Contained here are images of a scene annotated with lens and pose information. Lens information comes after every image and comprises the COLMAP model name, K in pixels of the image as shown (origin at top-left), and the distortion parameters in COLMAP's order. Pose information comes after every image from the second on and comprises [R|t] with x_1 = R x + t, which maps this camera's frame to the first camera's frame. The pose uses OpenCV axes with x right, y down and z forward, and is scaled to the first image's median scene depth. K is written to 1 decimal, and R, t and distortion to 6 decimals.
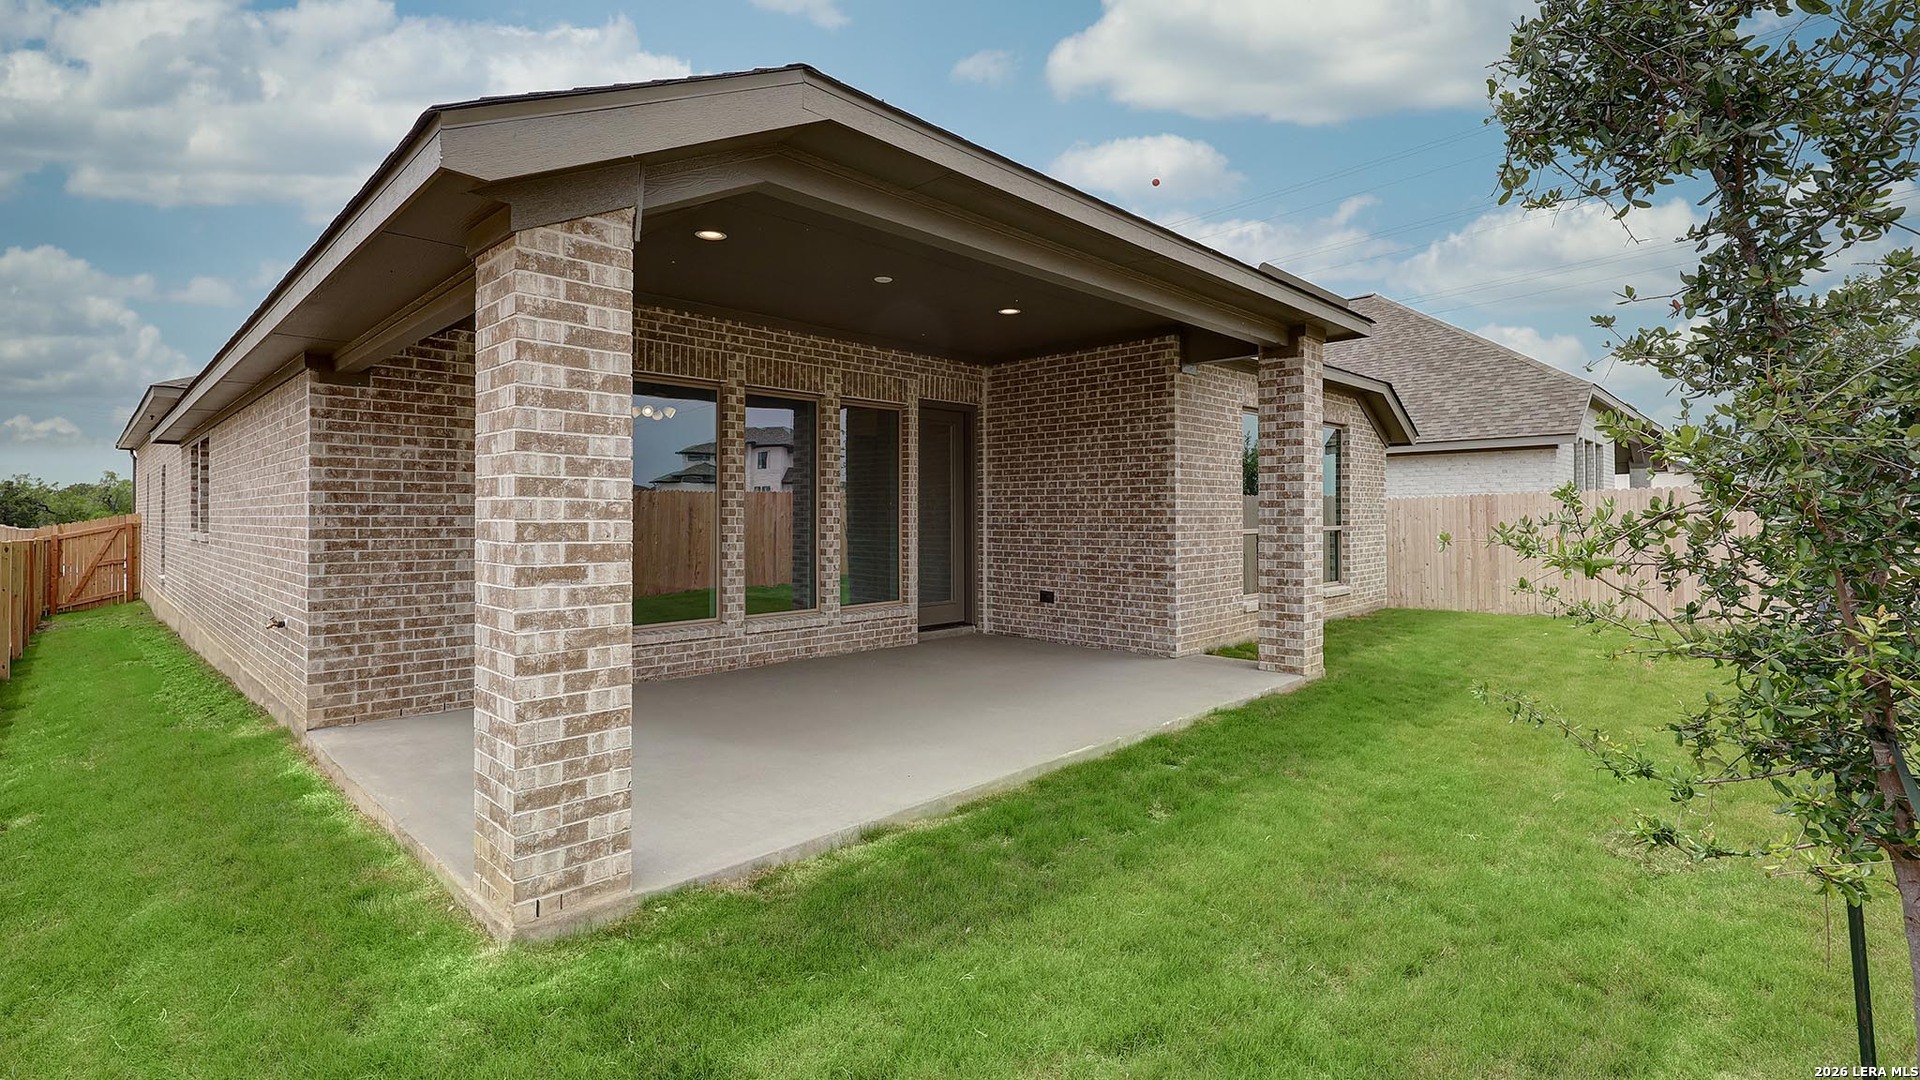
lens RADIAL K [[864.8, 0, 955.3], [0, 864.8, 496.3], [0, 0, 1]] dist [-0.001162, 0.000121]
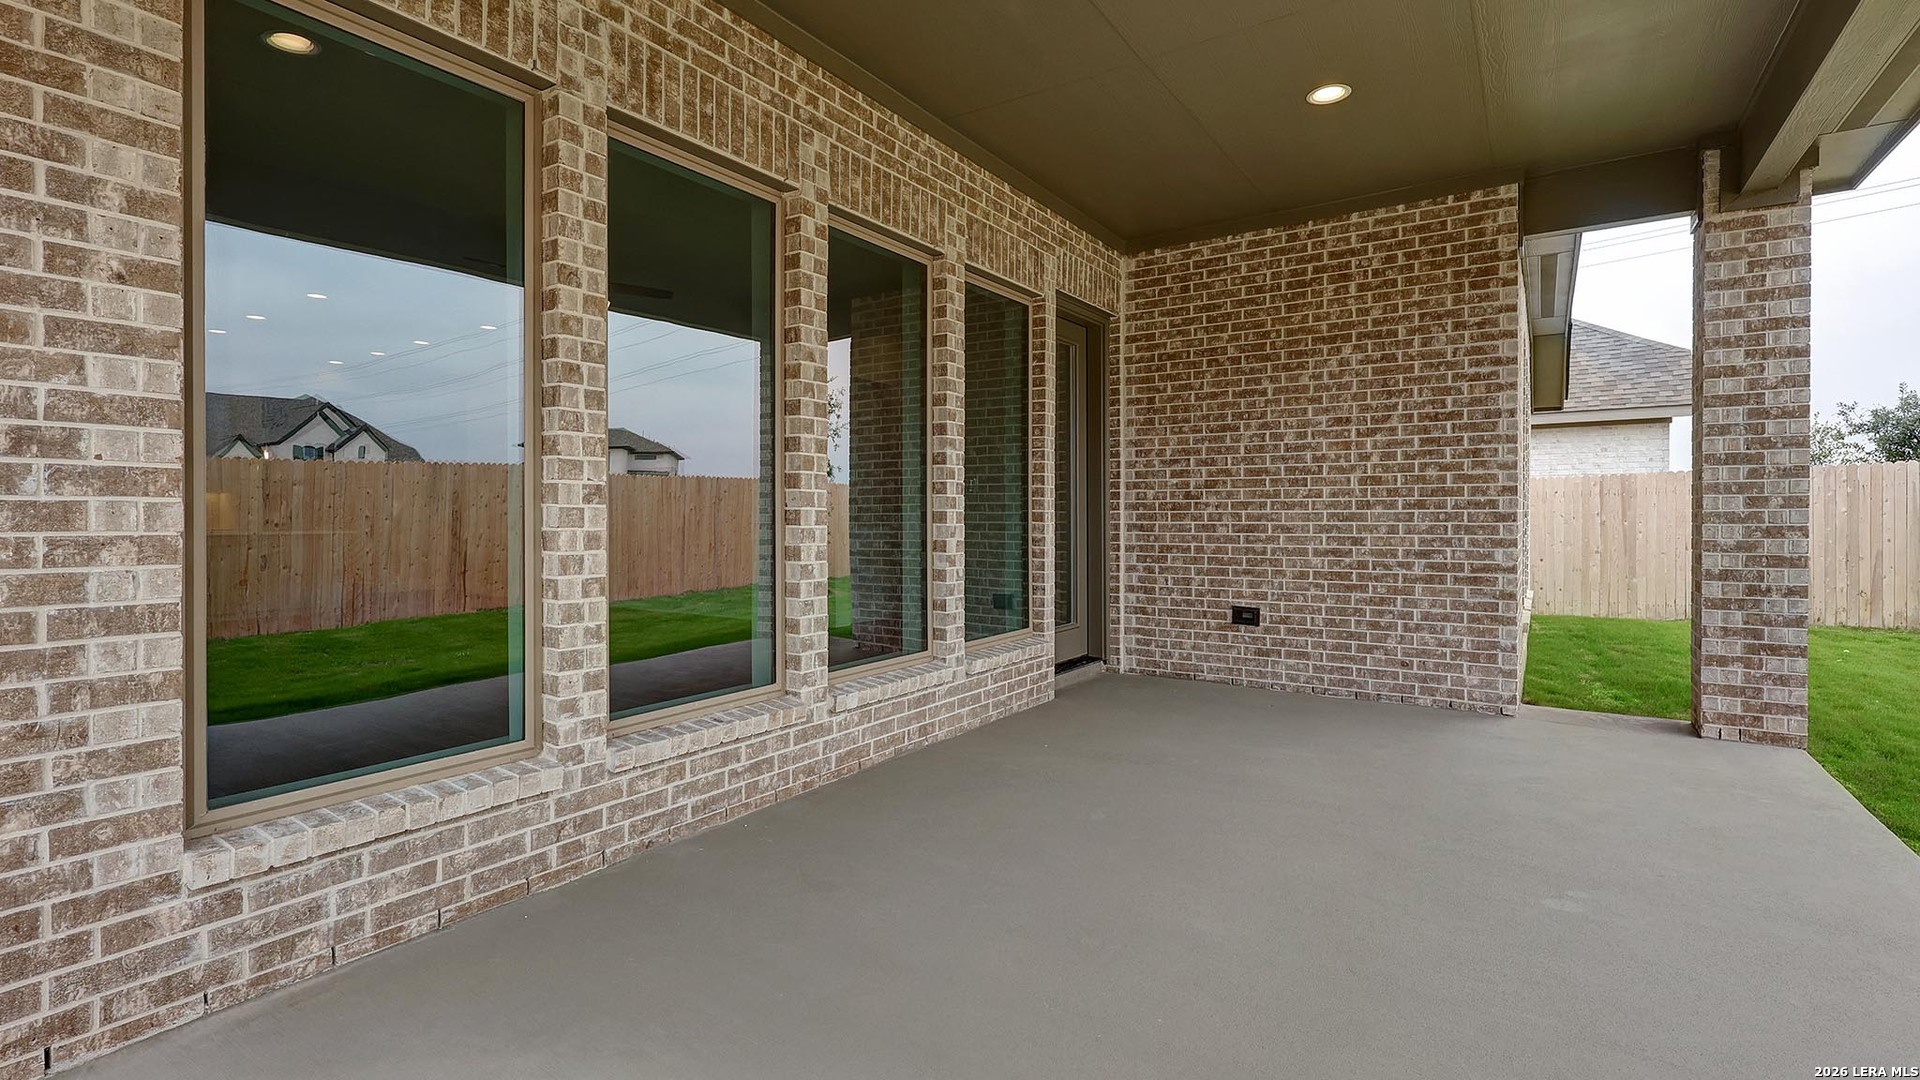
lens RADIAL K [[866.6, 0, 955.5], [0, 866.6, 512.0], [0, 0, 1]] dist [0.000654, 0.000521]
pose [[0.983752, 0.000792, 0.179528, -0.232415], [-0.004021, 0.999837, 0.017625, 0.032626], [-0.179485, -0.018060, 0.983595, 0.451431]]
